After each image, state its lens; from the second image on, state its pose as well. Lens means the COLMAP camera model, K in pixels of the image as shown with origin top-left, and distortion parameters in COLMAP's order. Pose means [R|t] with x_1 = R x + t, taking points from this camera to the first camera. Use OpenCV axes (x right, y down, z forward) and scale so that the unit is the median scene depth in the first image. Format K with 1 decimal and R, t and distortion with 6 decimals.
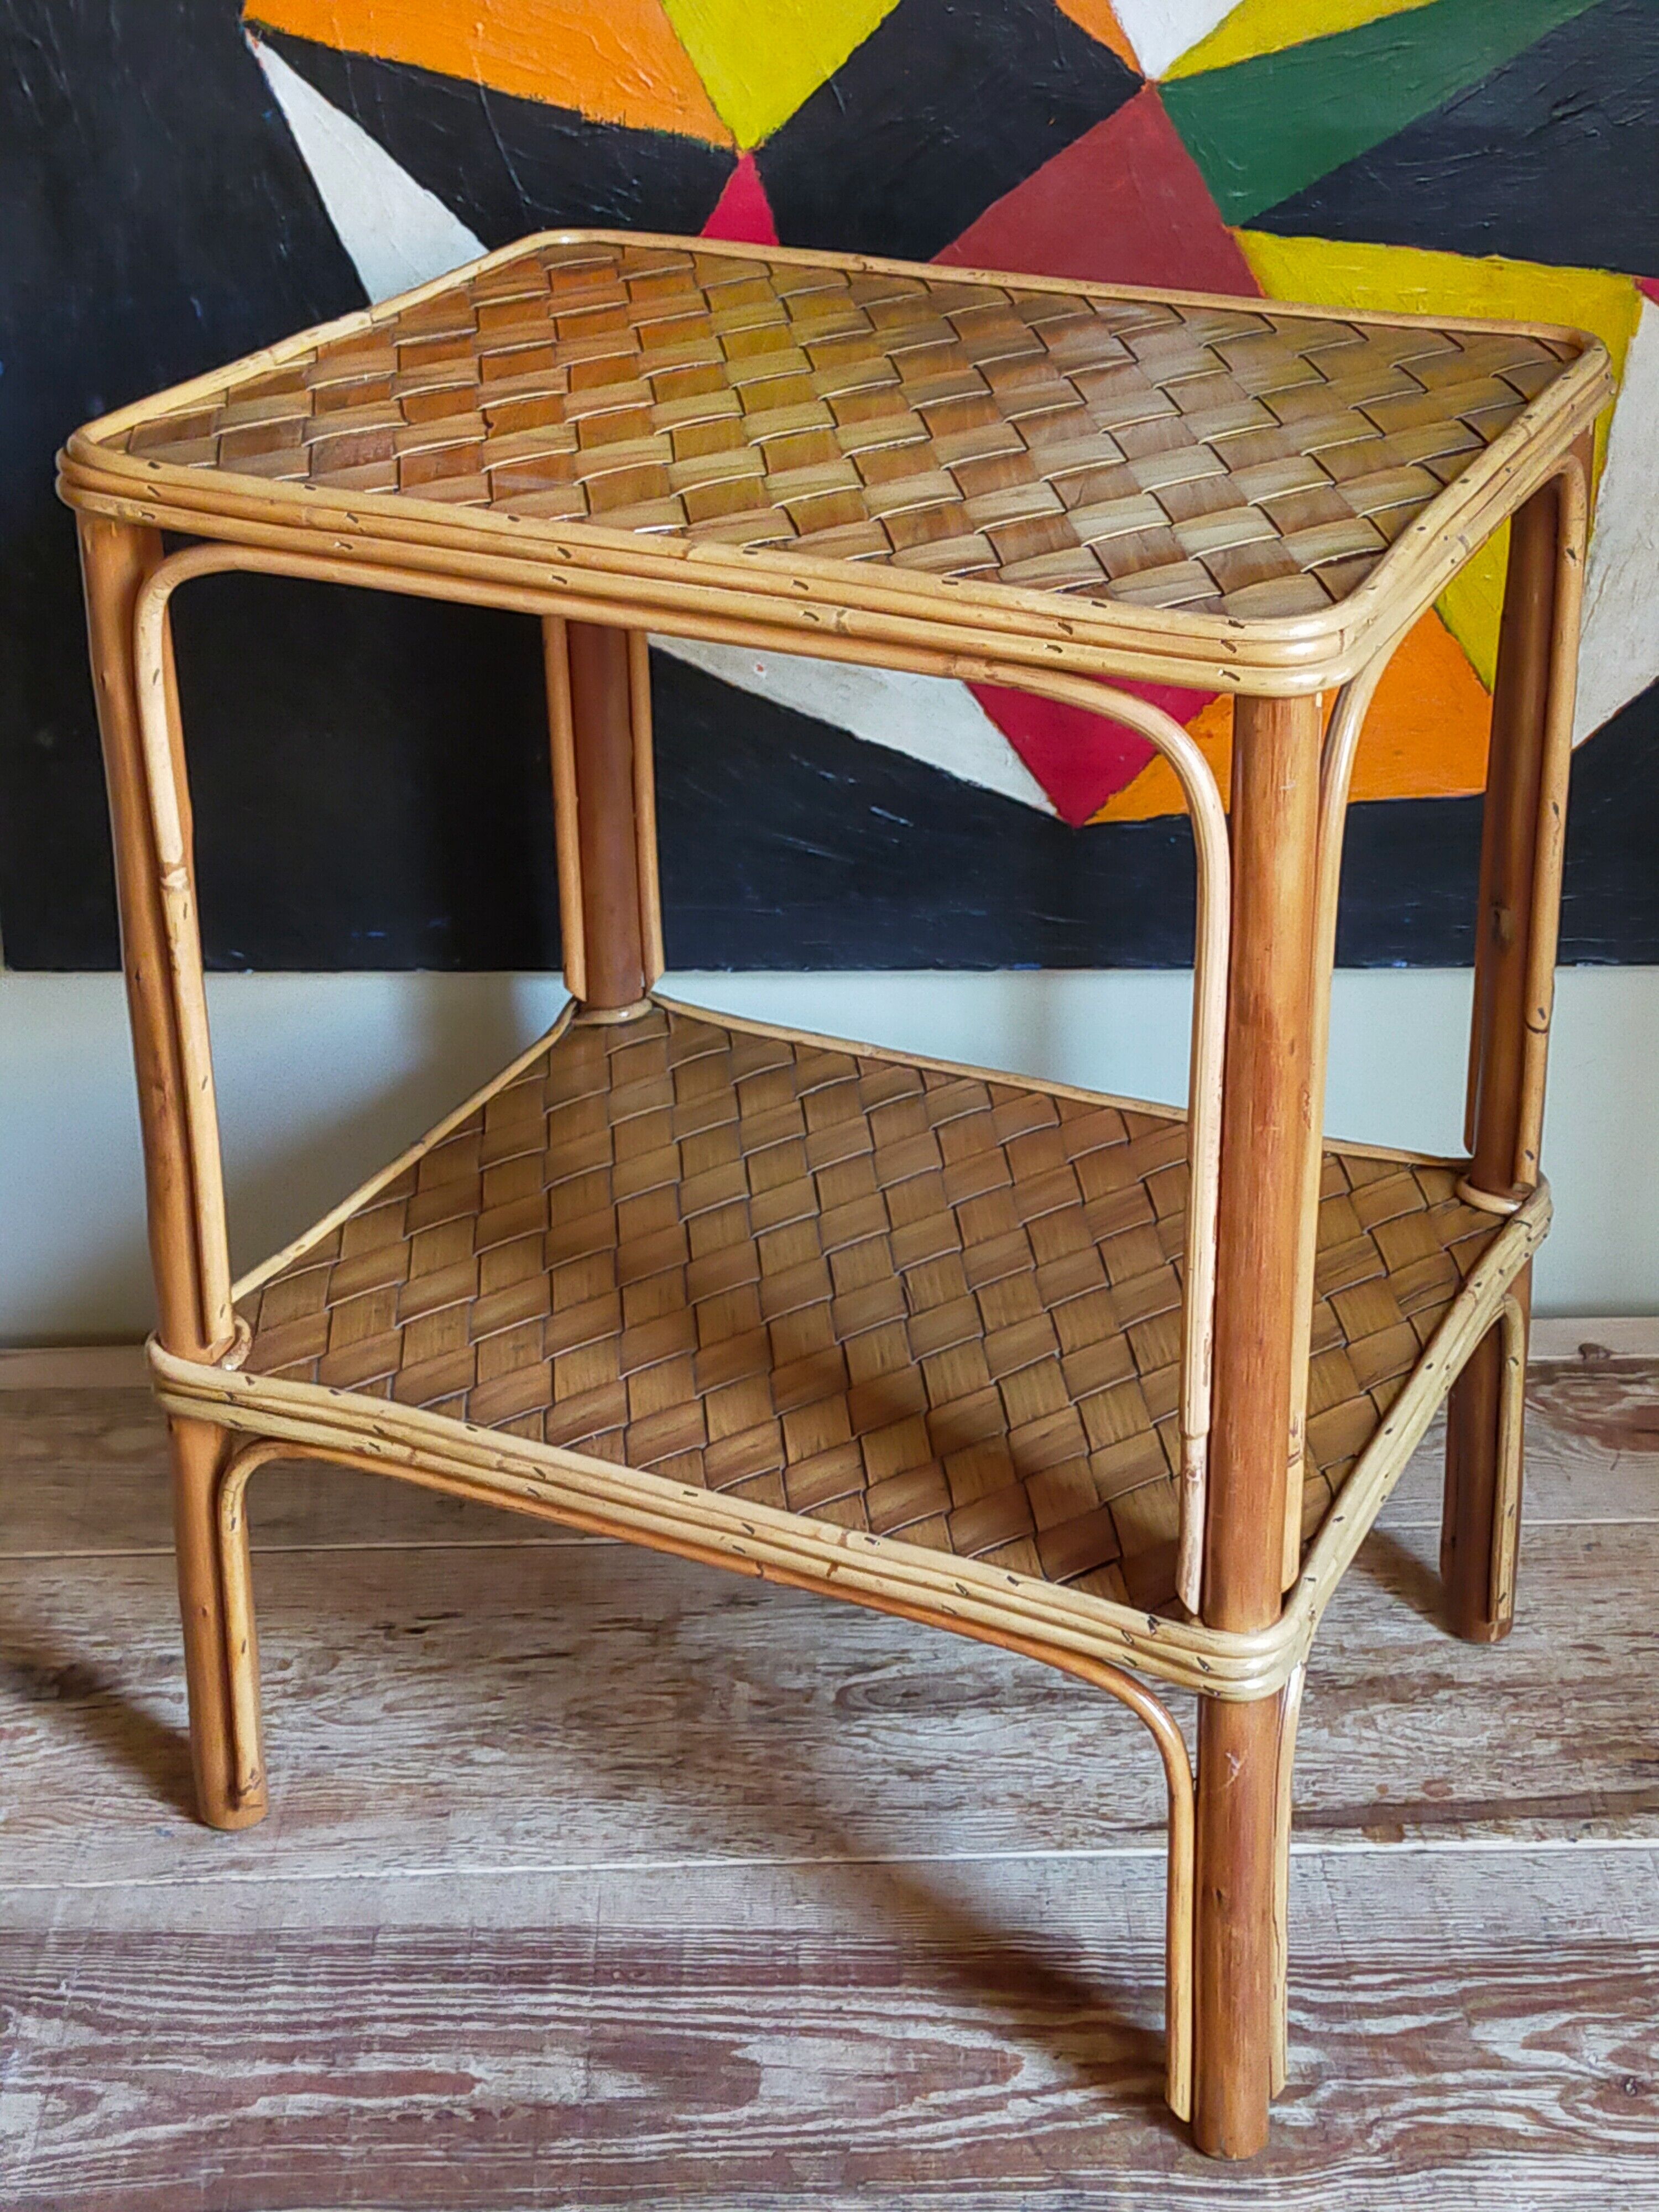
lens RADIAL K [[3337.4, 0, 844.2], [0, 3337.4, 1111.7], [0, 0, 1]] dist [0.136780, -0.268014]
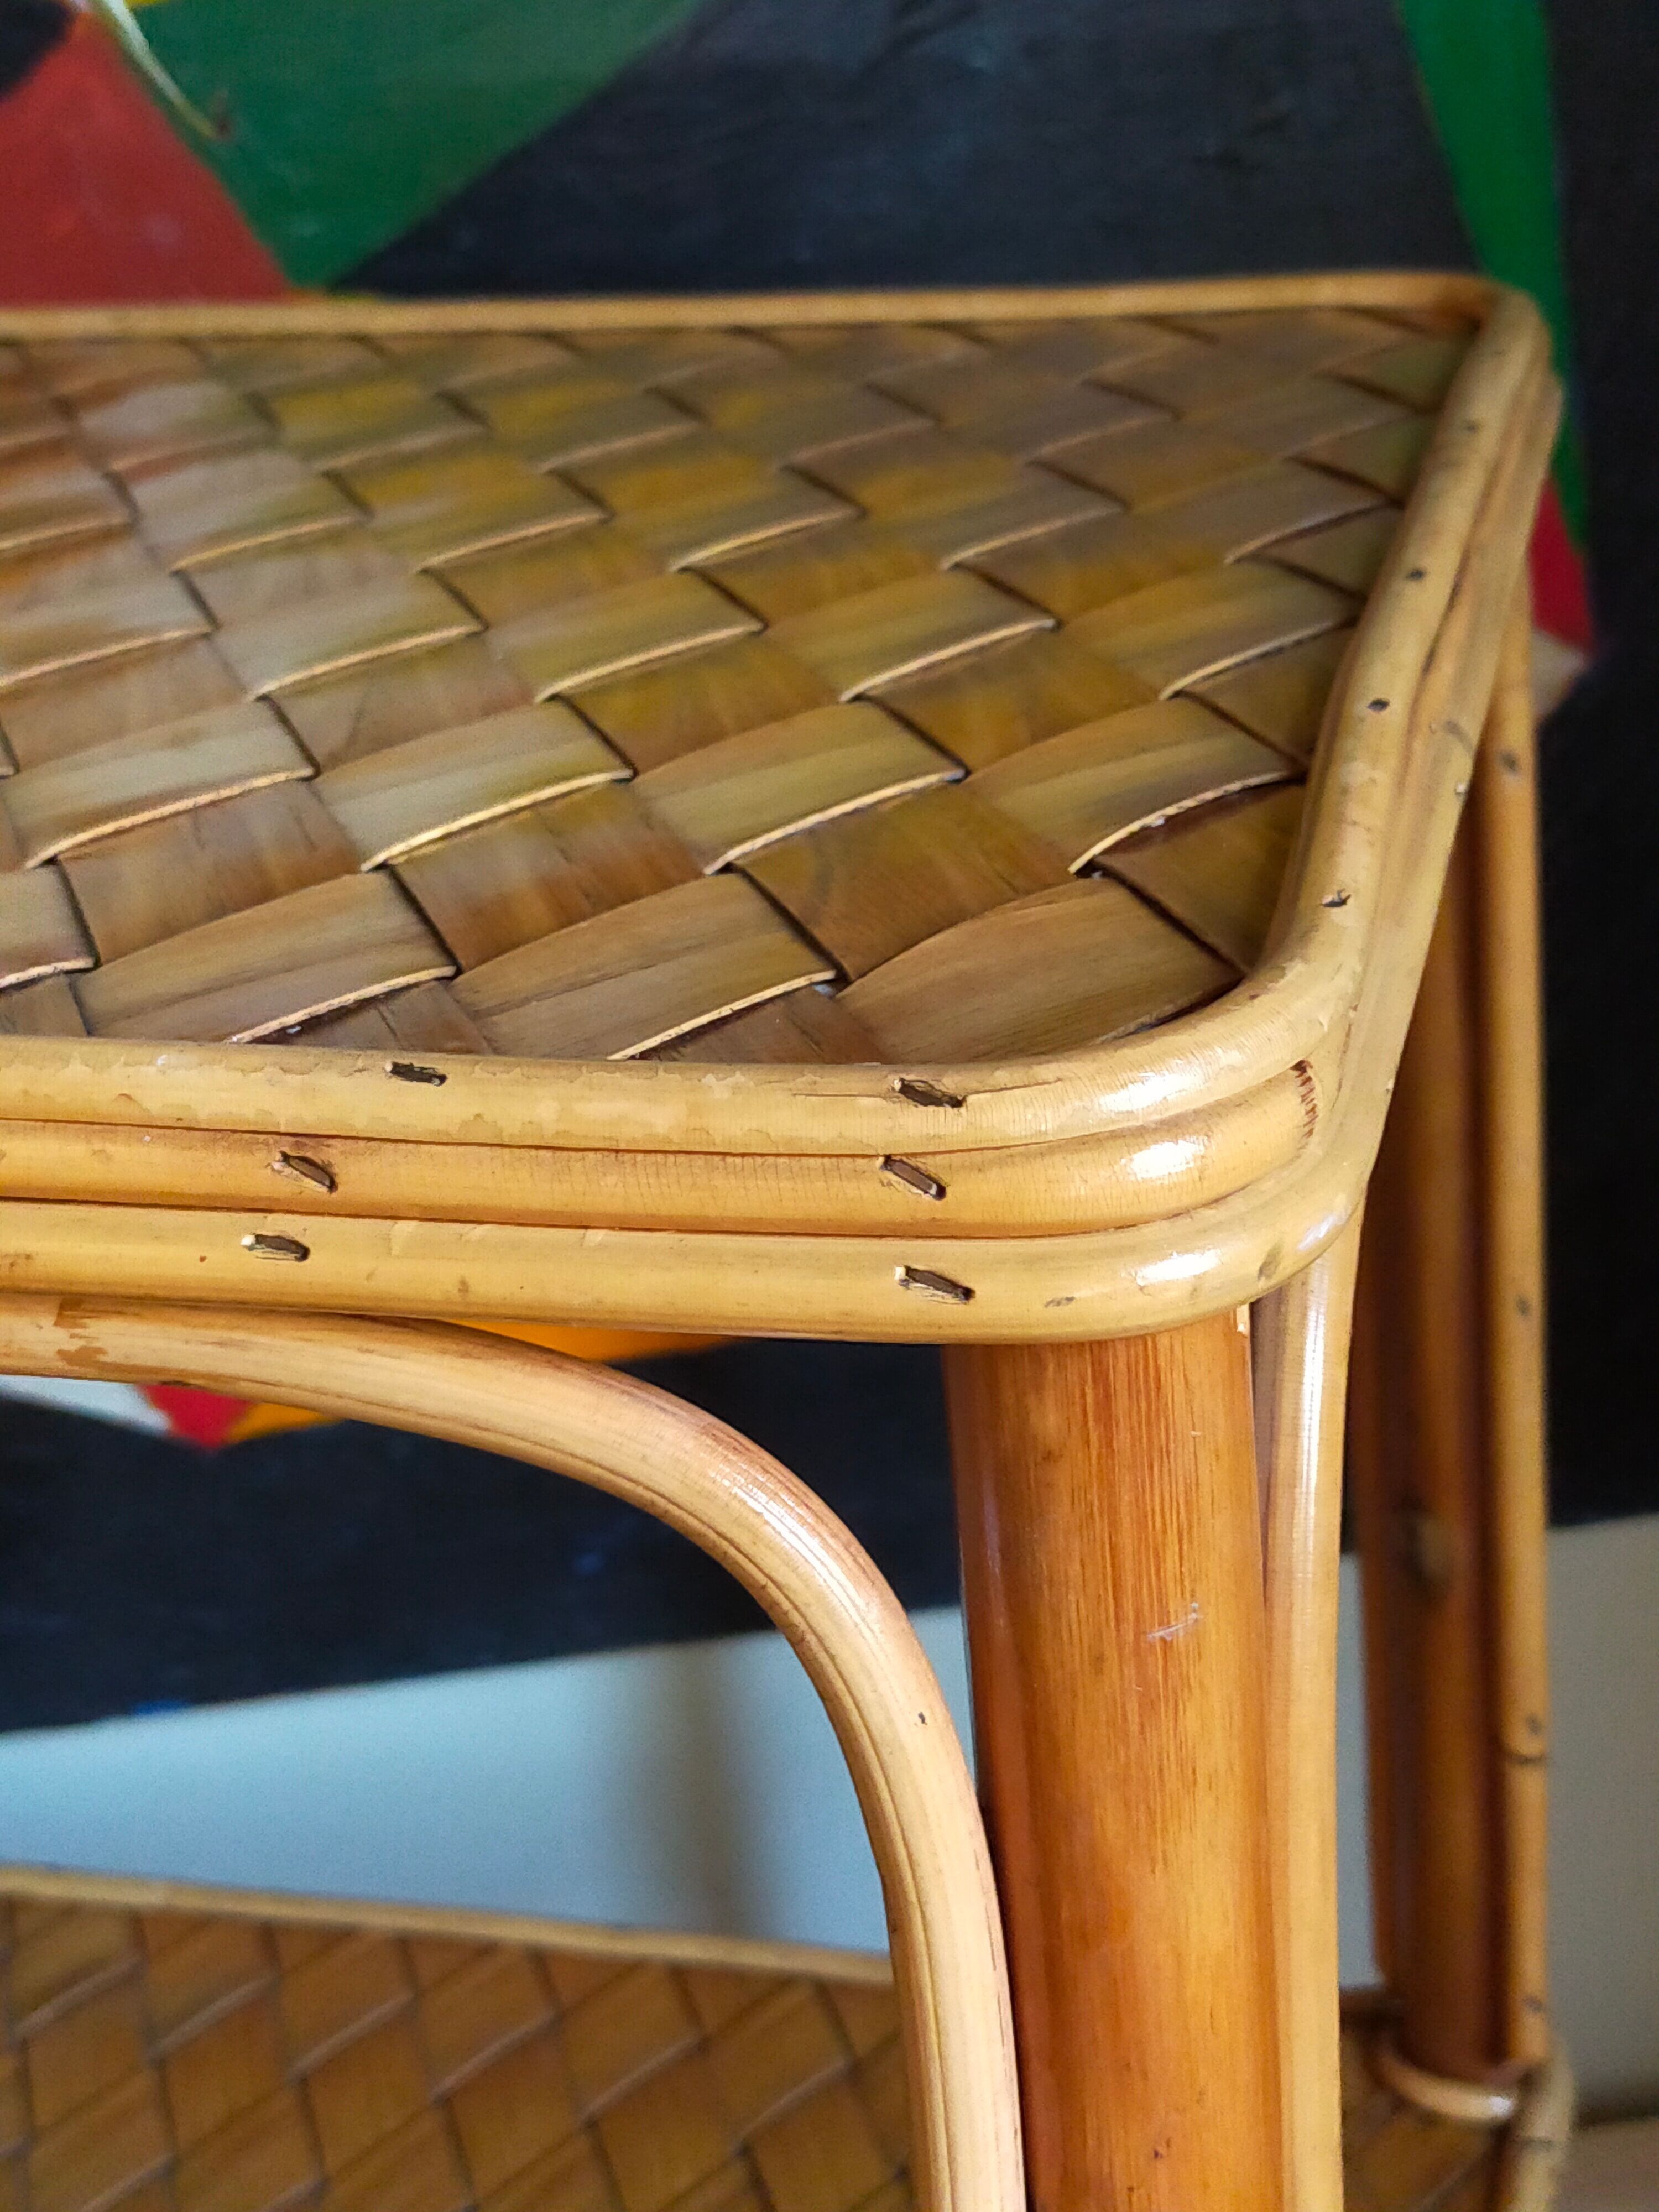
lens RADIAL K [[3438.6, 0, 845.3], [0, 3438.6, 1107.4], [0, 0, 1]] dist [0.136930, -0.256051]
pose [[0.979979, -0.123901, 0.155852, 0.049611], [0.137536, 0.987265, -0.079942, -0.091363], [-0.143962, 0.099777, 0.984540, 0.540076]]
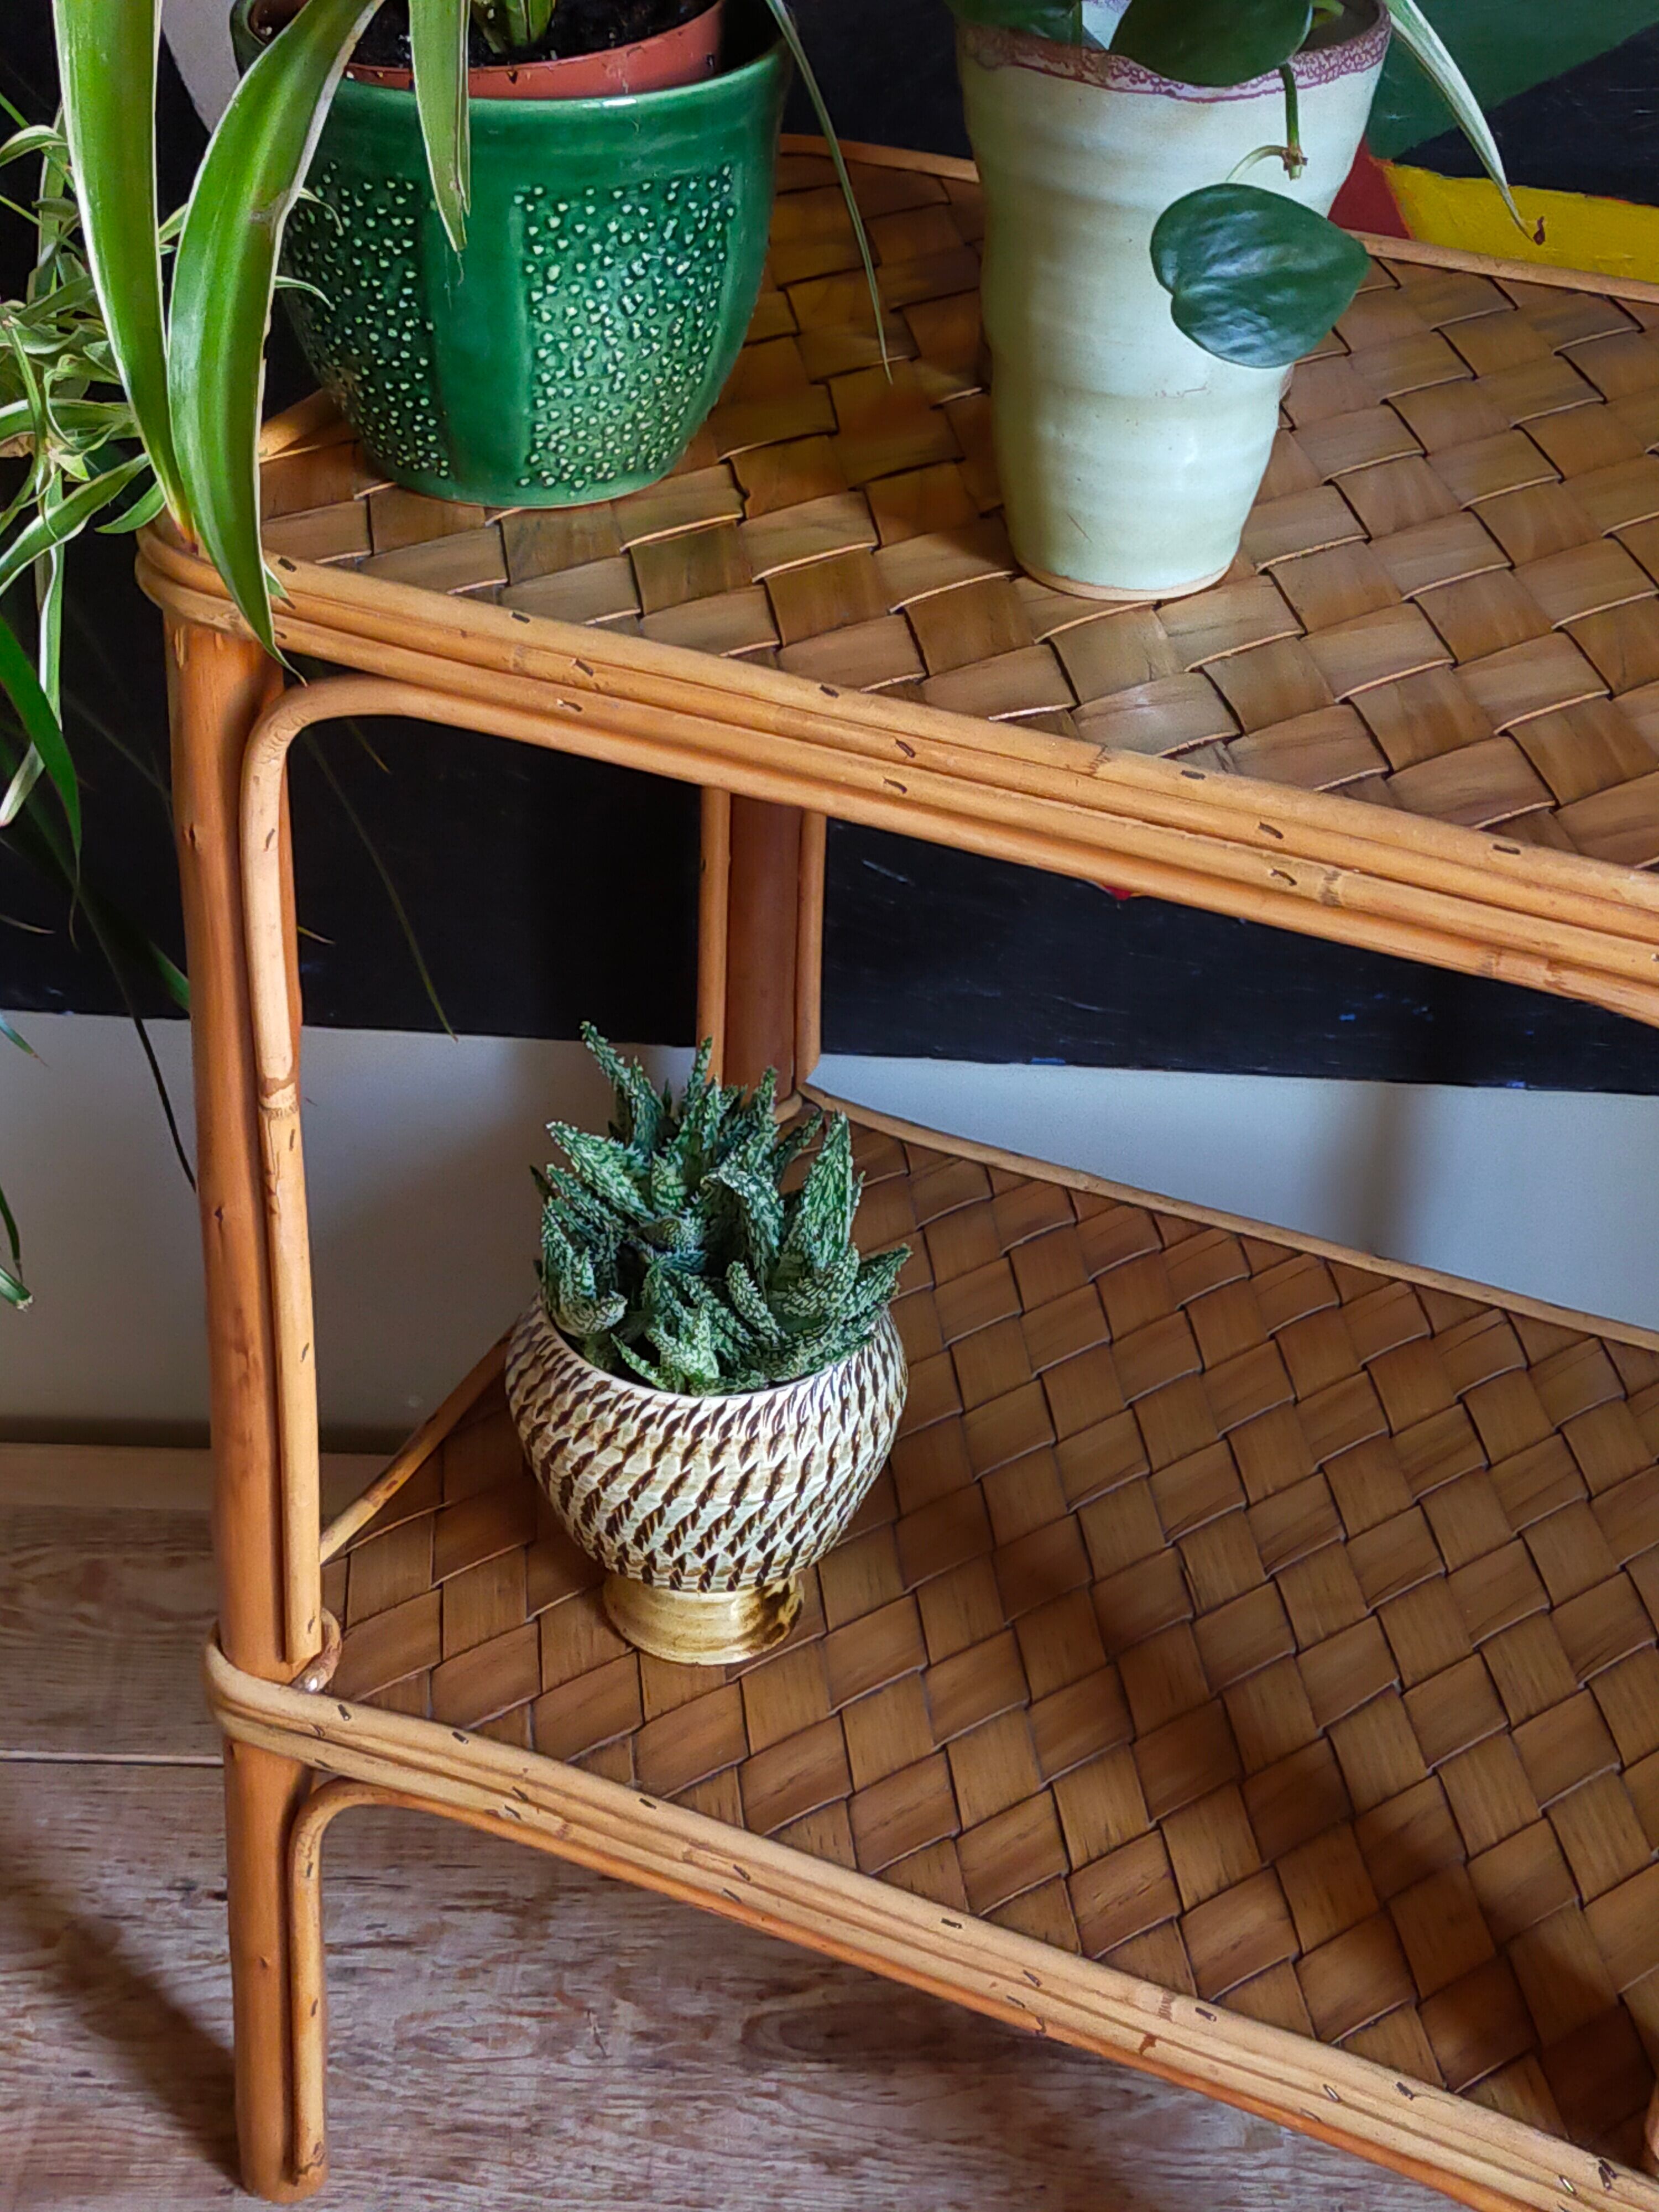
lens RADIAL K [[3331.5, 0, 837.5], [0, 3331.5, 1106.7], [0, 0, 1]] dist [0.139579, -0.278996]
pose [[0.998558, 0.027332, 0.046205, -0.102780], [-0.031668, 0.994888, 0.095890, -0.128361], [-0.043348, -0.097215, 0.994319, 0.252358]]
